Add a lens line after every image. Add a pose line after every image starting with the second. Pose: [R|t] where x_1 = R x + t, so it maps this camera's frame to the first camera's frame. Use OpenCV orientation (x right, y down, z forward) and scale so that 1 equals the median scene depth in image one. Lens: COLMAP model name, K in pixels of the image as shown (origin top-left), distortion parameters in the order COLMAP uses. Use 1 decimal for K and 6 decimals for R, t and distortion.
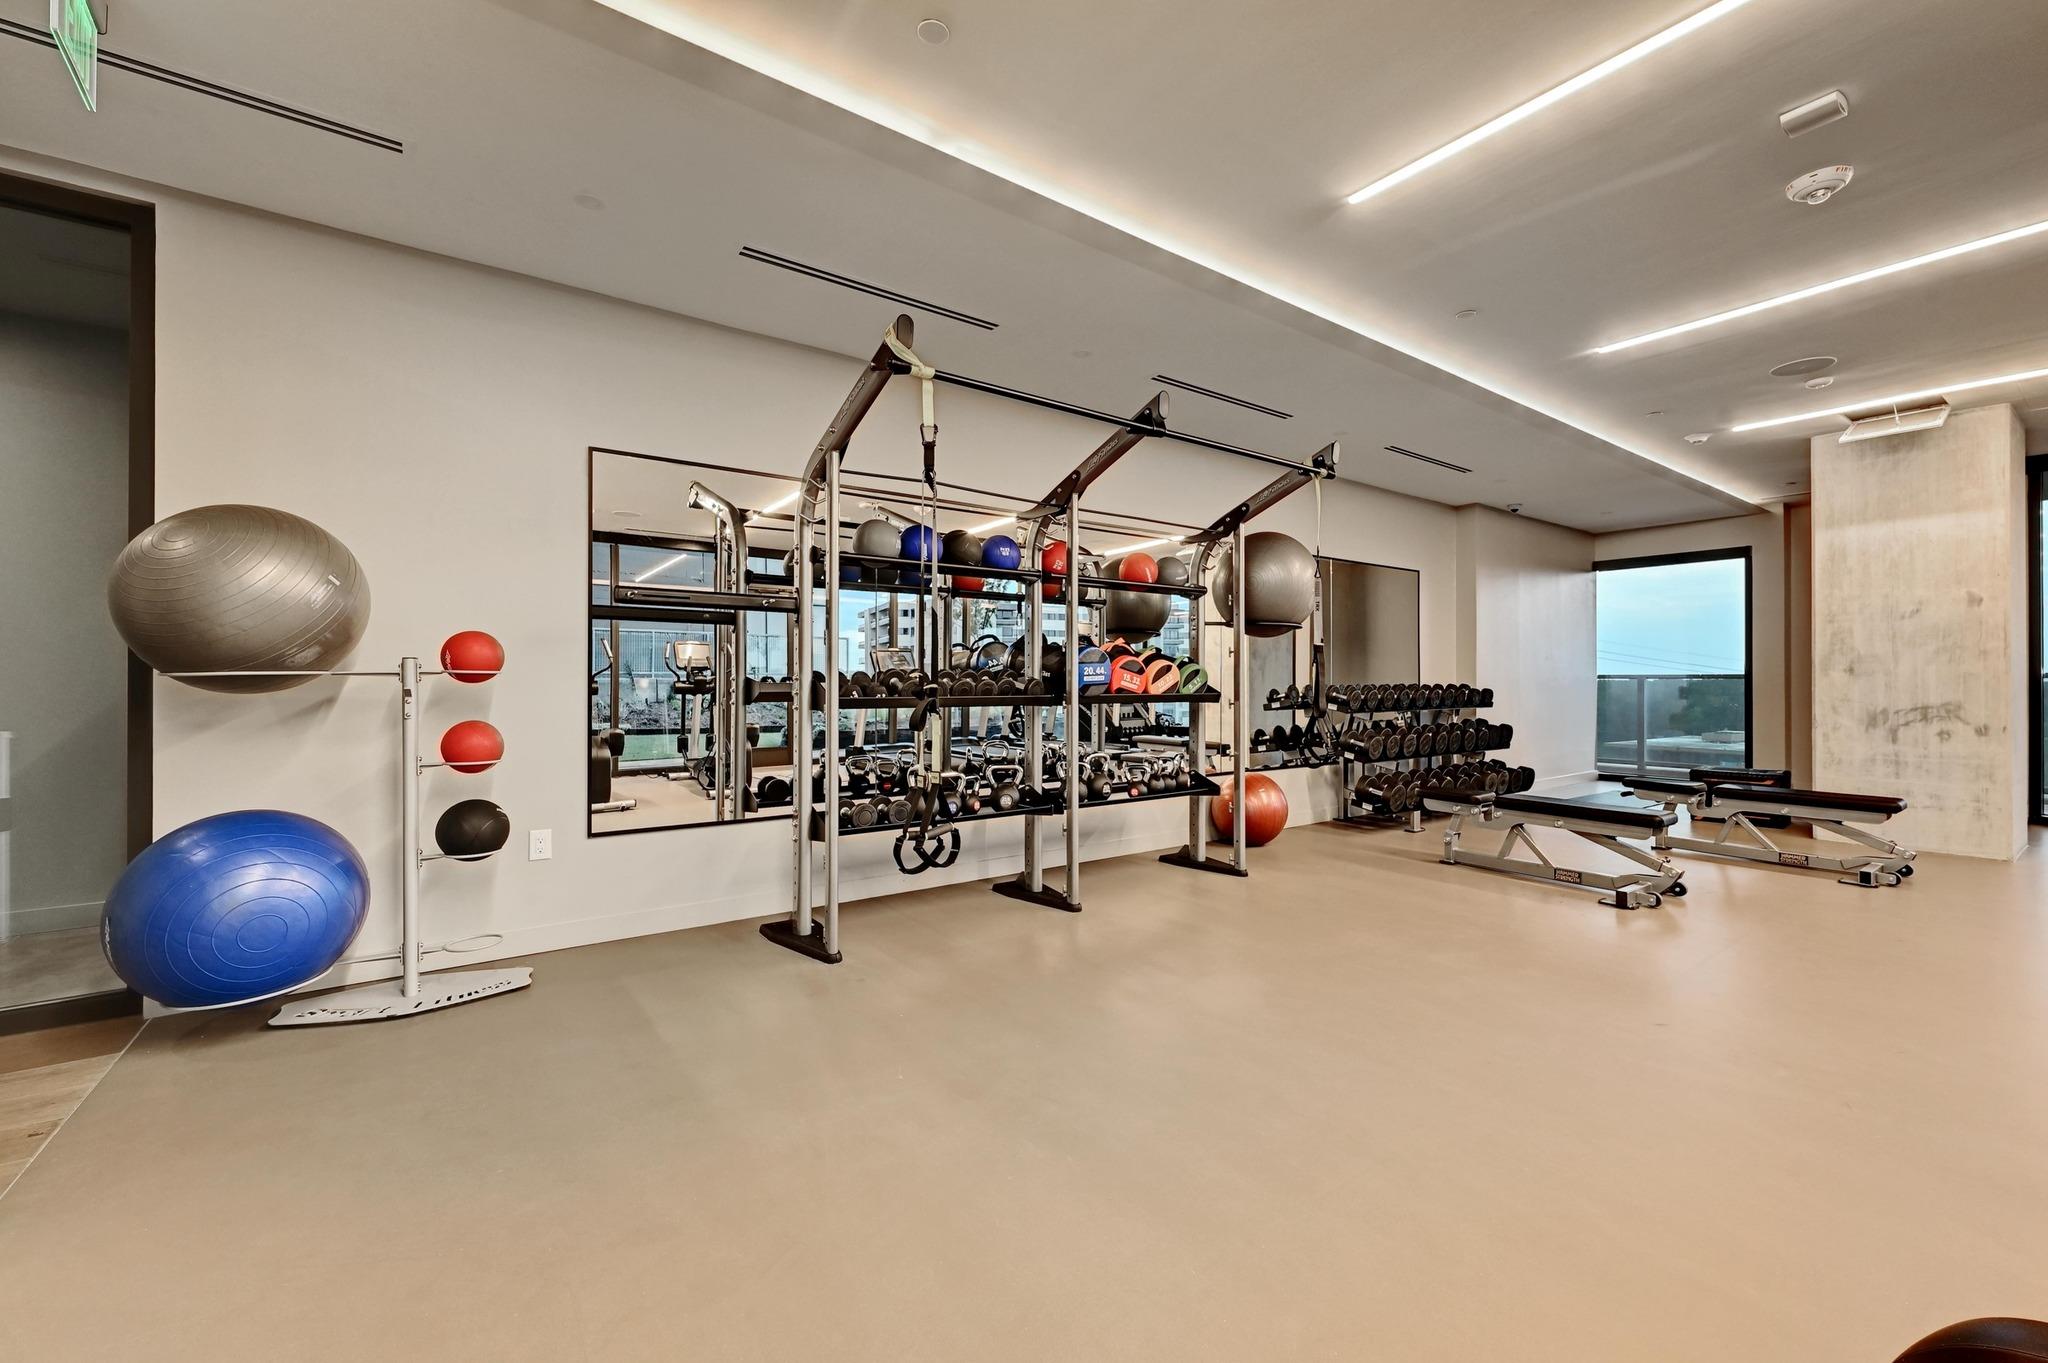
lens RADIAL K [[807.4, 0, 1028.5], [0, 807.4, 679.7], [0, 0, 1]] dist [0.000054, 0.000046]
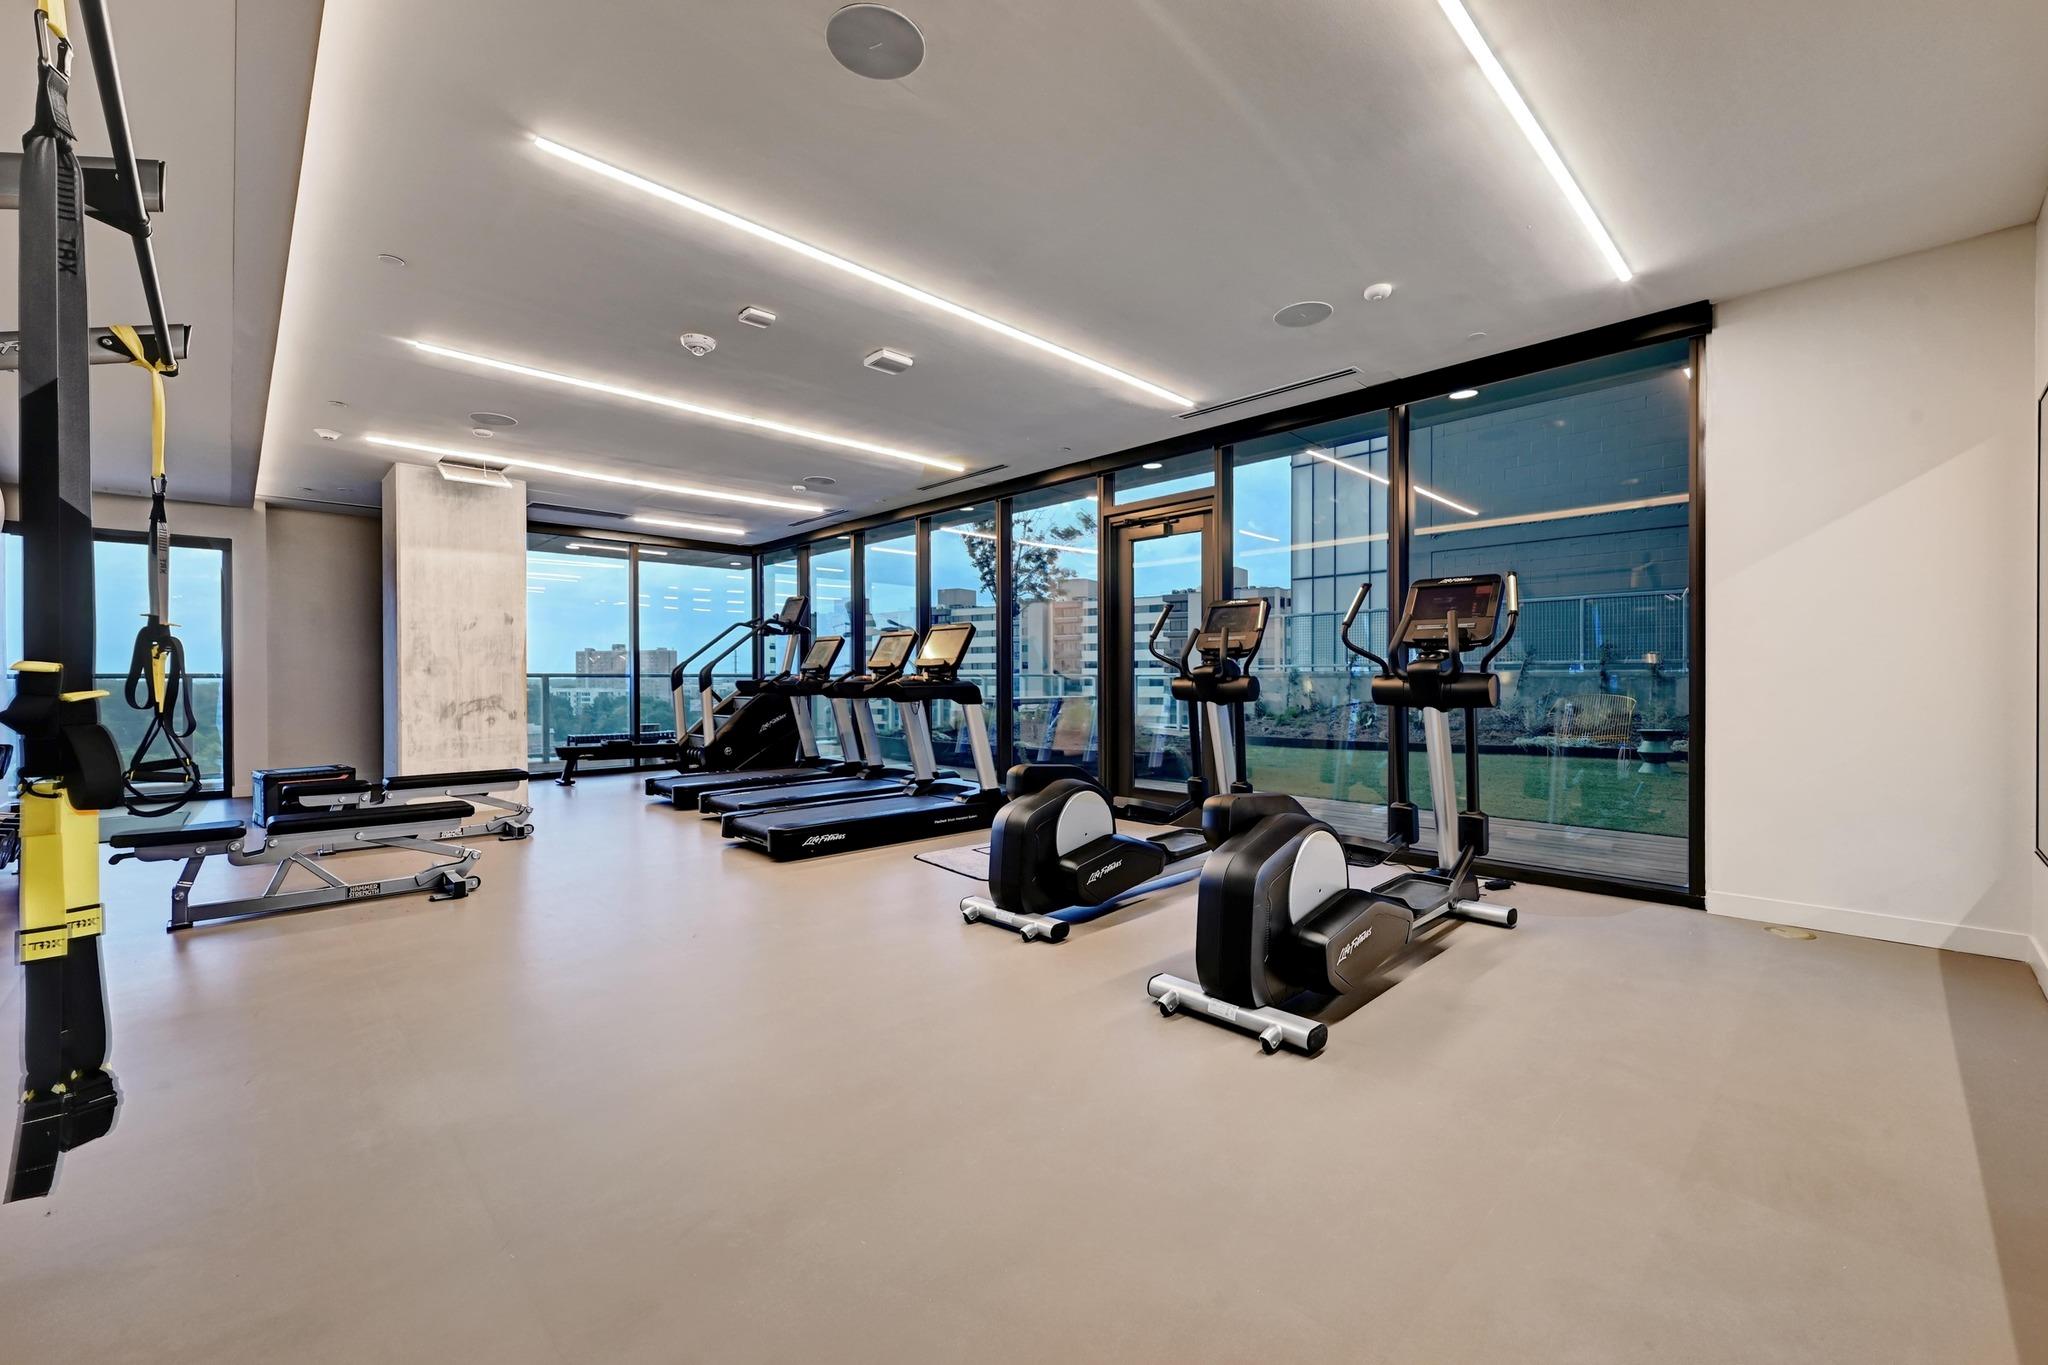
lens RADIAL K [[816.6, 0, 1028.5], [0, 816.6, 680.6], [0, 0, 1]] dist [0.000224, -0.000003]
pose [[-0.144967, -0.004485, 0.989426, -0.297419], [0.003048, 0.999983, 0.004980, -0.000182], [-0.989432, 0.003737, -0.144951, 0.311617]]
